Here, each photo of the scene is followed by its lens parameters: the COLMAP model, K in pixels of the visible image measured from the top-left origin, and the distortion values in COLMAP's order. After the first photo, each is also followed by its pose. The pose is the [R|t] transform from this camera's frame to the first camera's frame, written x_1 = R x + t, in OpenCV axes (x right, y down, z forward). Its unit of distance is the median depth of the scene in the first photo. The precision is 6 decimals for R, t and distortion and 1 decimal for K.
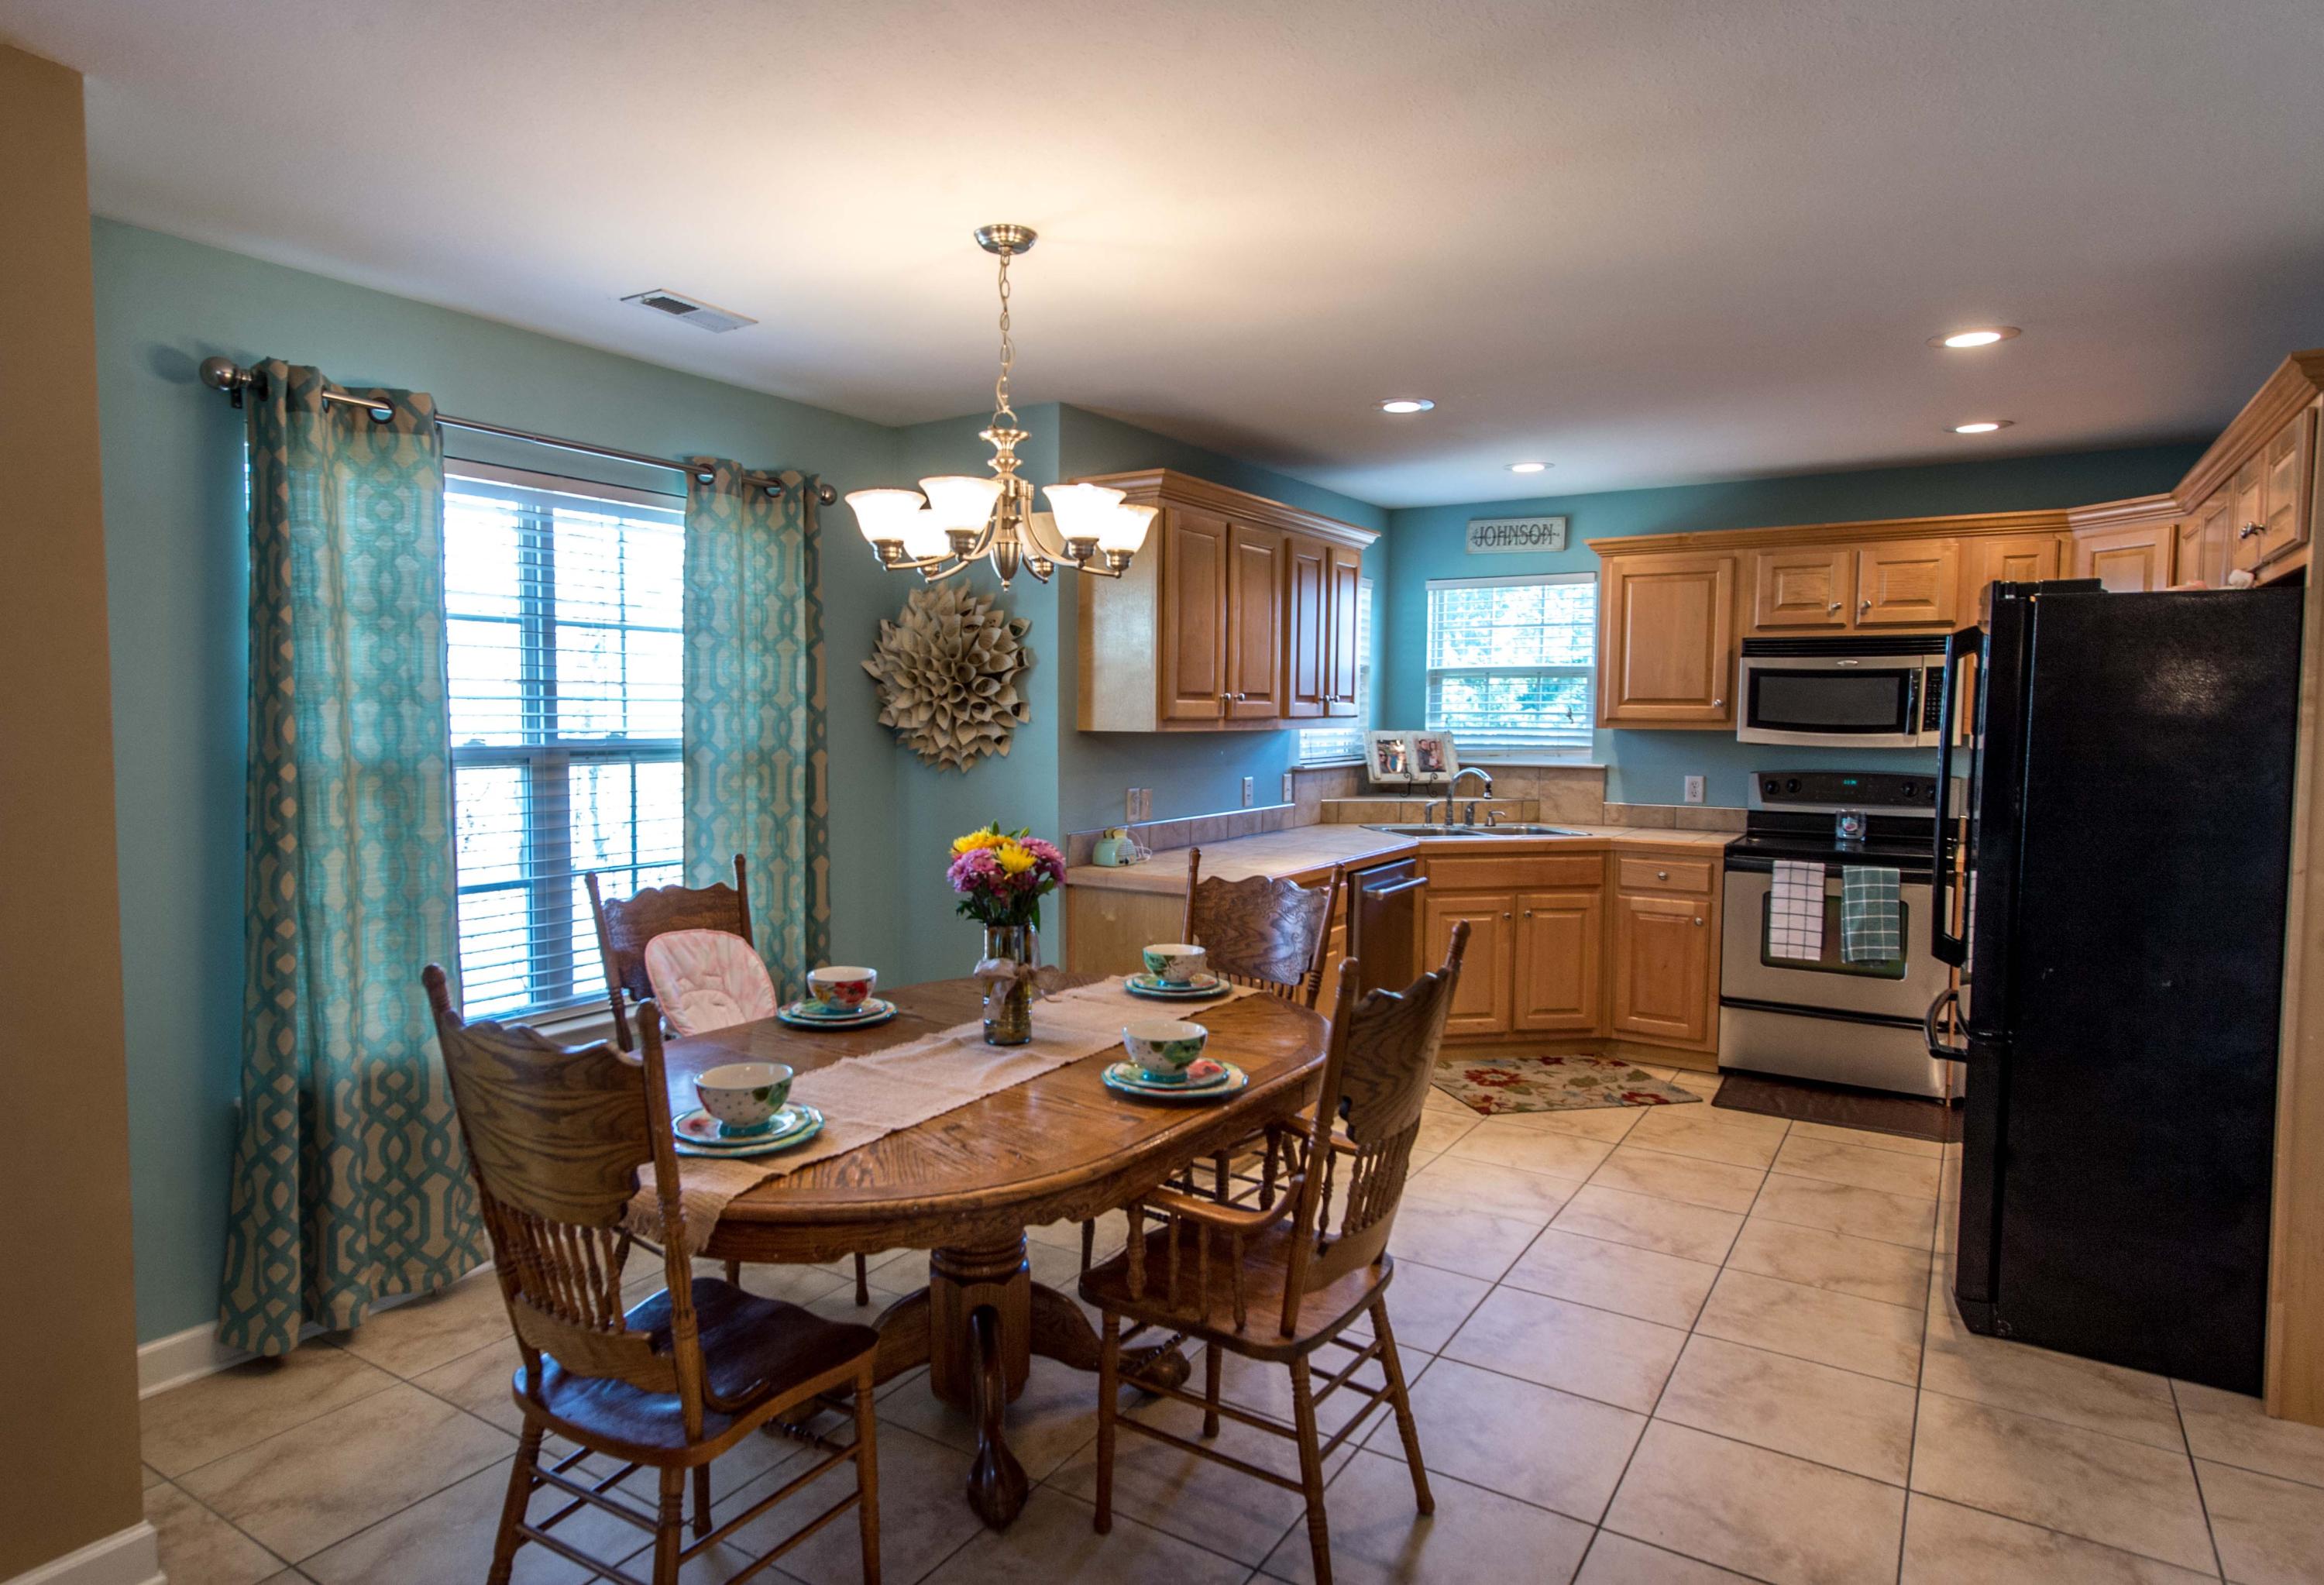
lens RADIAL K [[1349.2, 0, 1091.4], [0, 1349.2, 789.9], [0, 0, 1]] dist [0.026449, -0.006147]
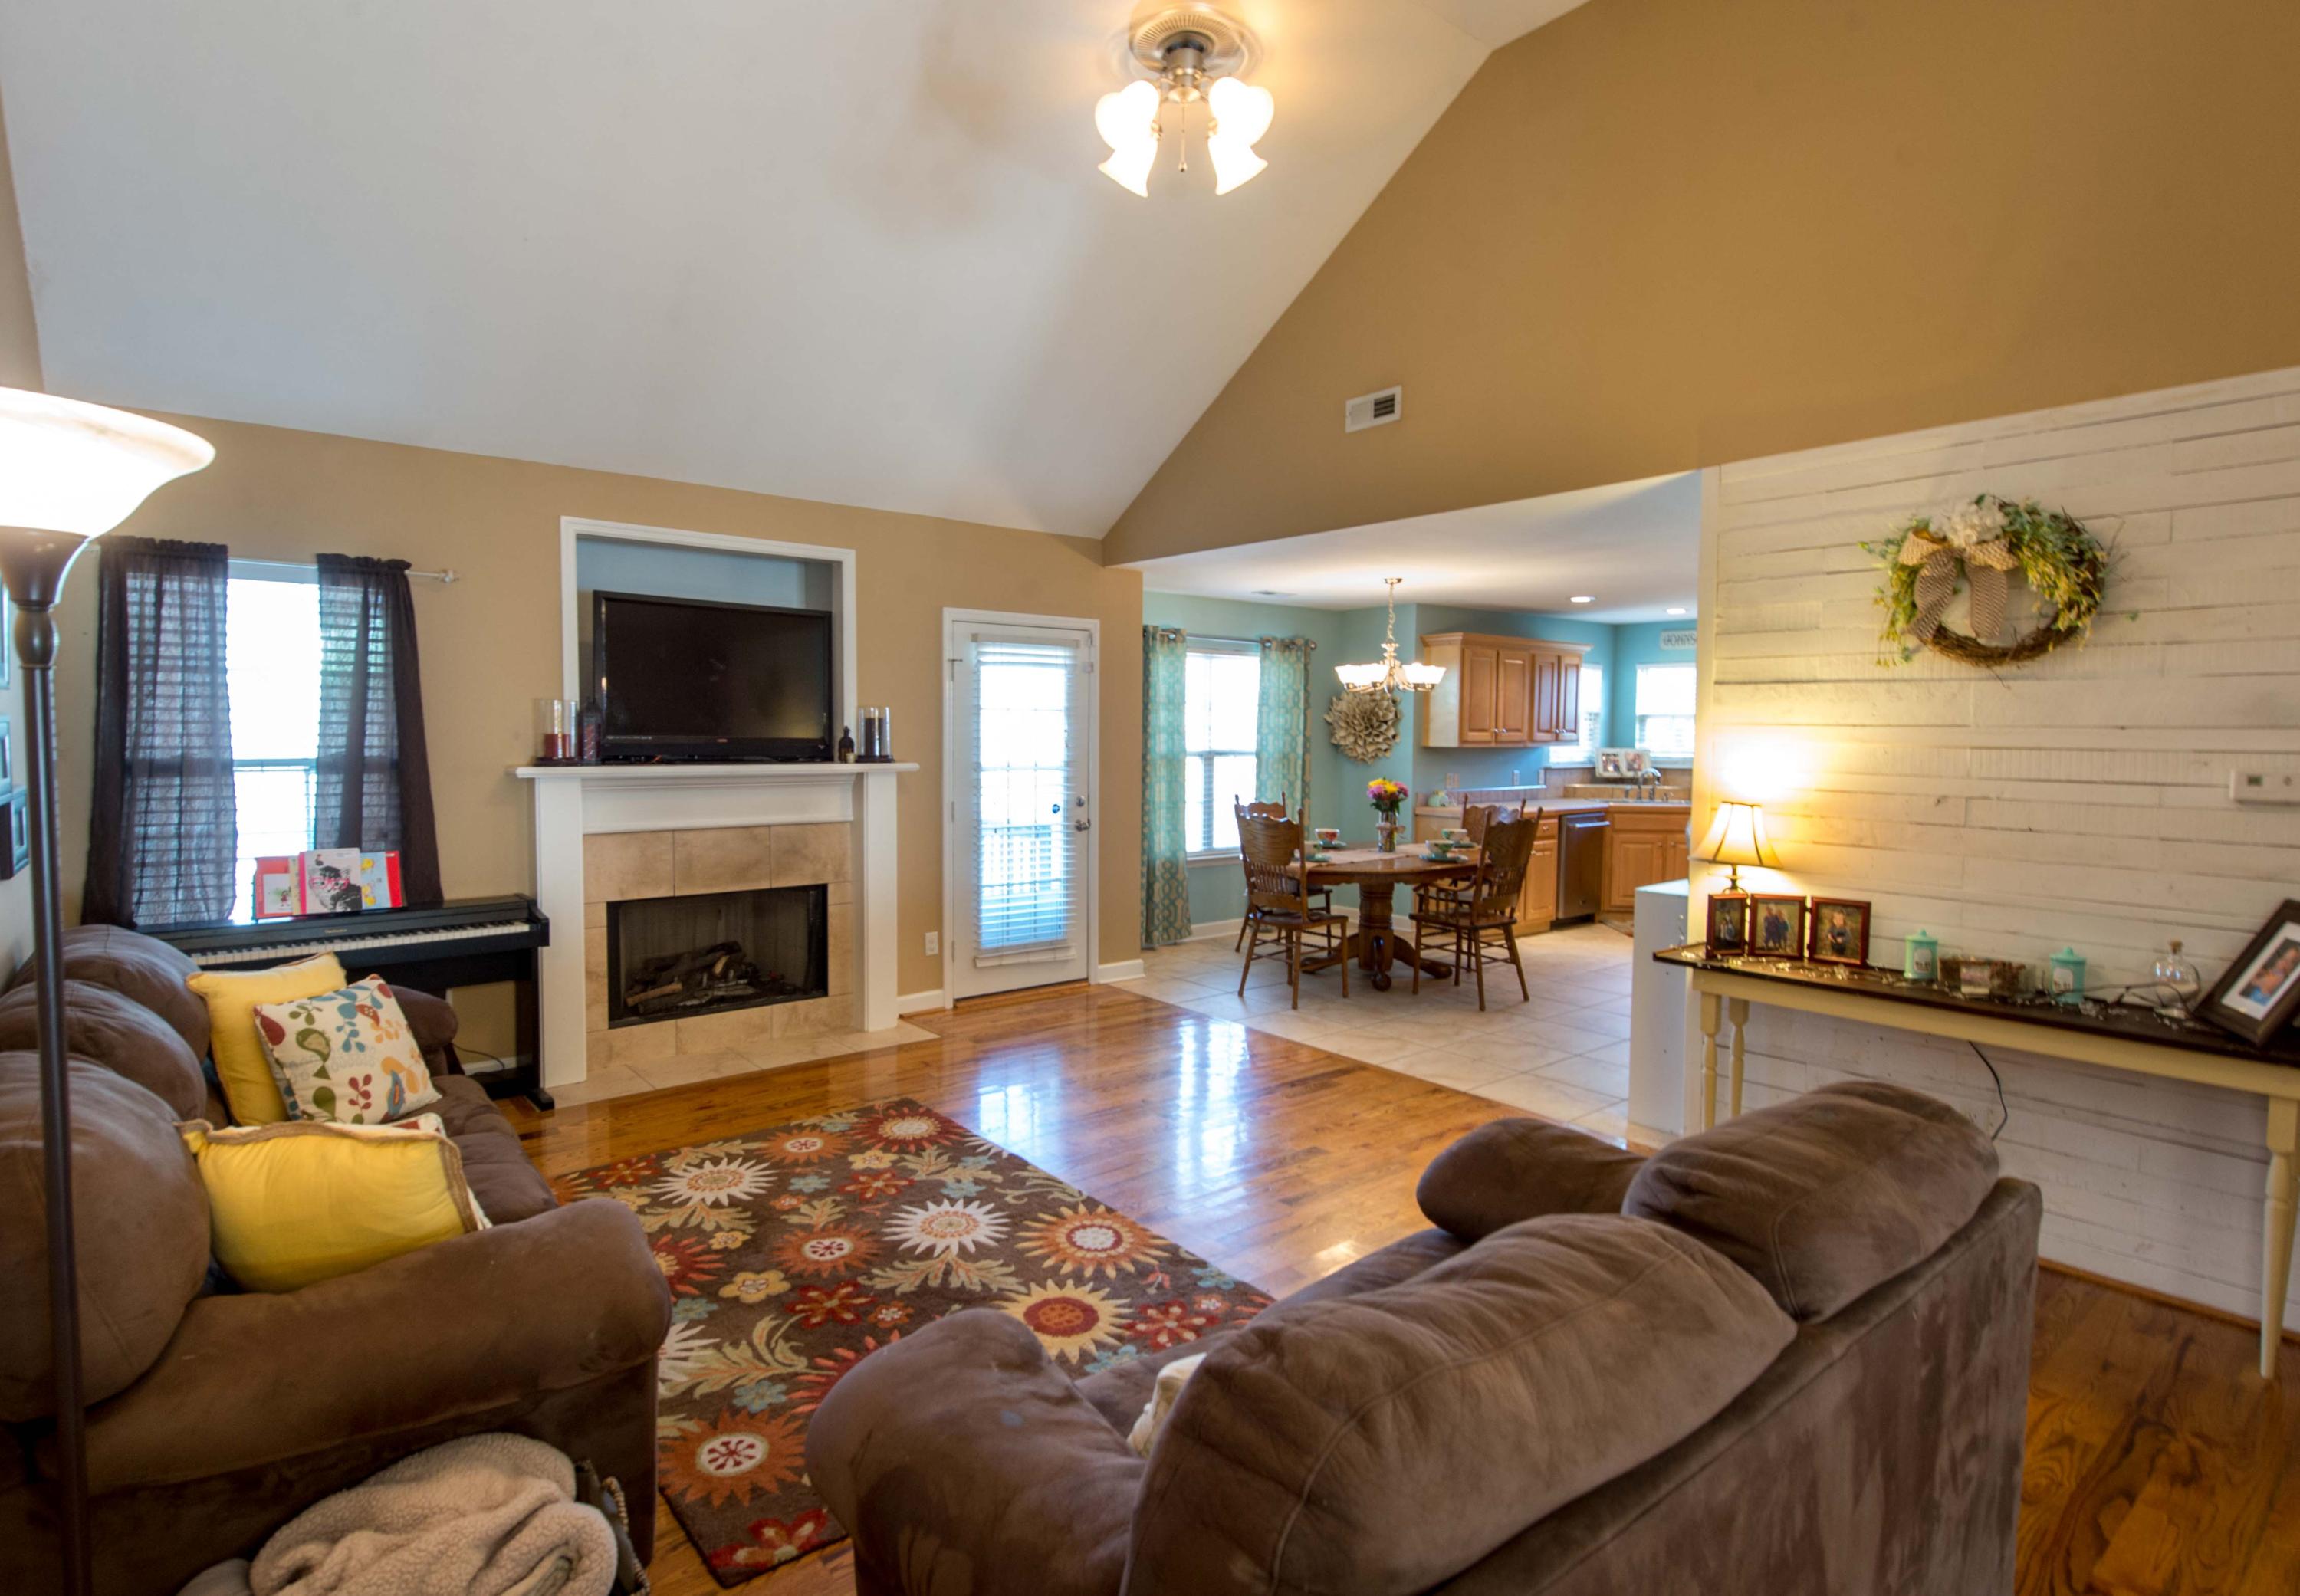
lens RADIAL K [[1141.8, 0, 1073.2], [0, 1141.8, 785.6], [0, 0, 1]] dist [0.016592, -0.003454]
pose [[0.944567, 0.018806, -0.327779, 0.057614], [-0.022685, 0.999711, -0.008016, 0.043801], [0.327533, 0.015007, 0.944720, -0.861828]]
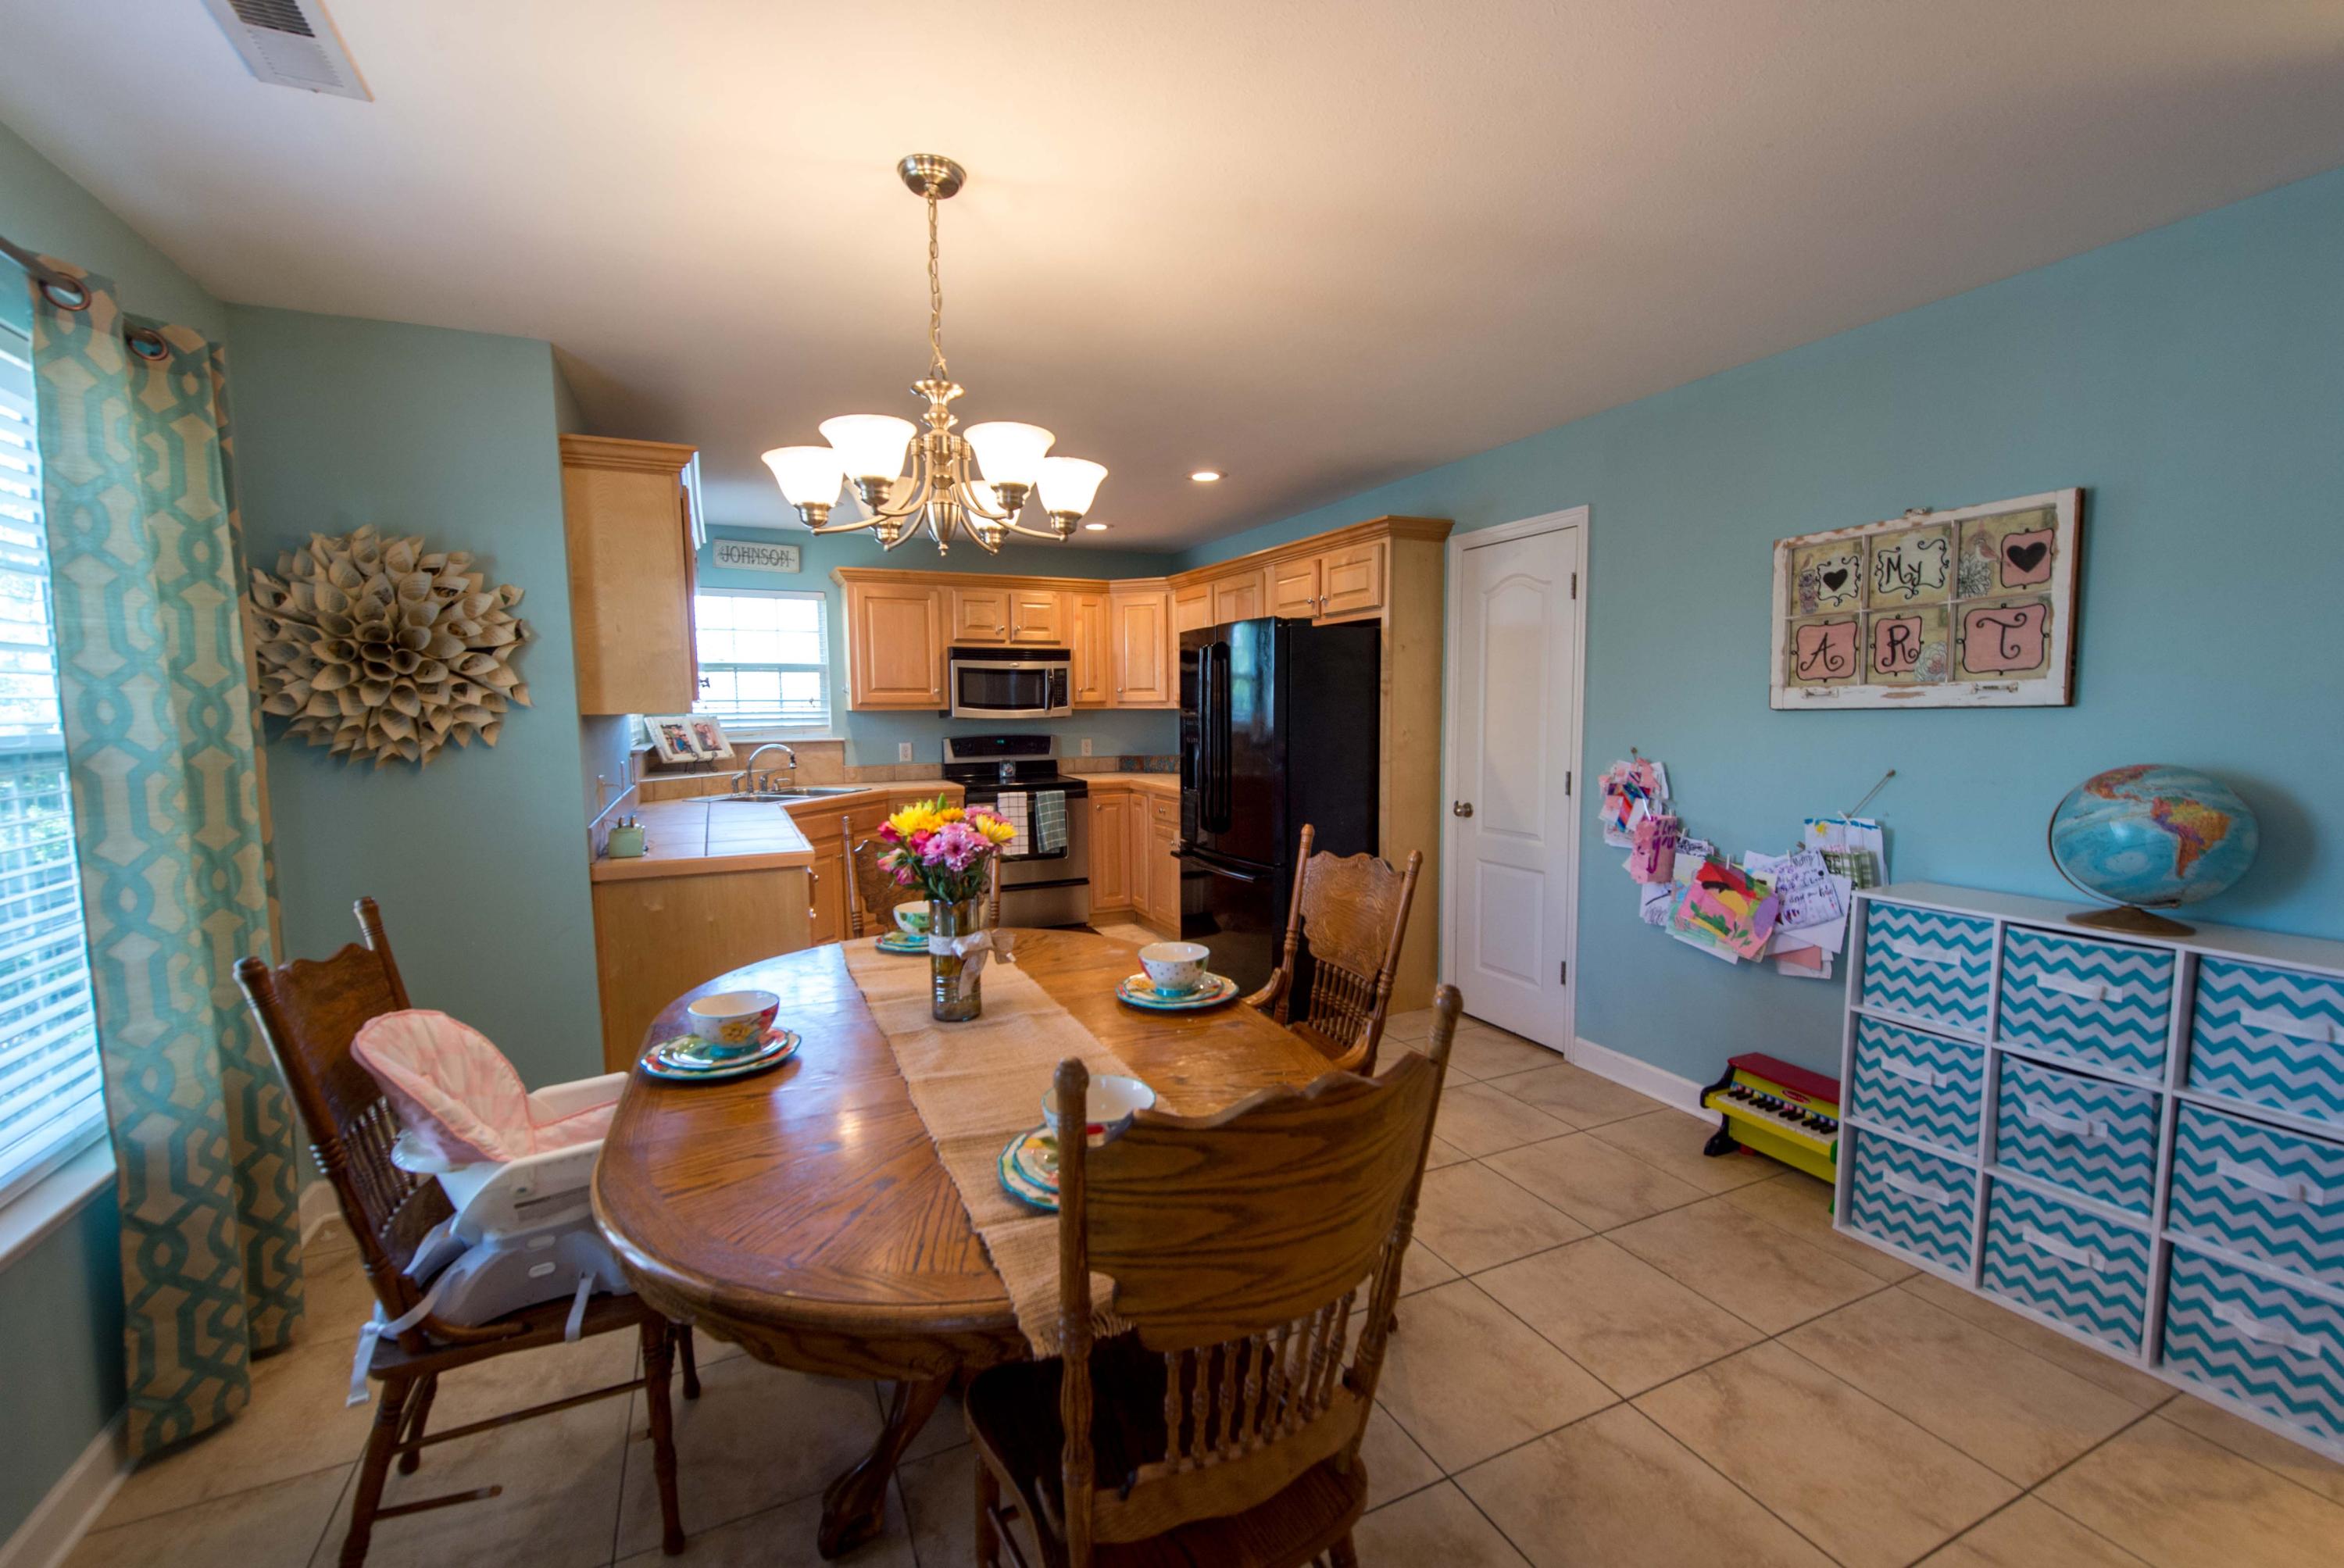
lens RADIAL K [[953.3, 0, 1165.9], [0, 953.3, 793.8], [0, 0, 1]] dist [0.016662, -0.002948]
pose [[0.524564, -0.091257, 0.846466, -0.313892], [0.065348, 0.995621, 0.066840, -0.007087], [-0.848859, 0.020253, 0.528231, 0.278462]]
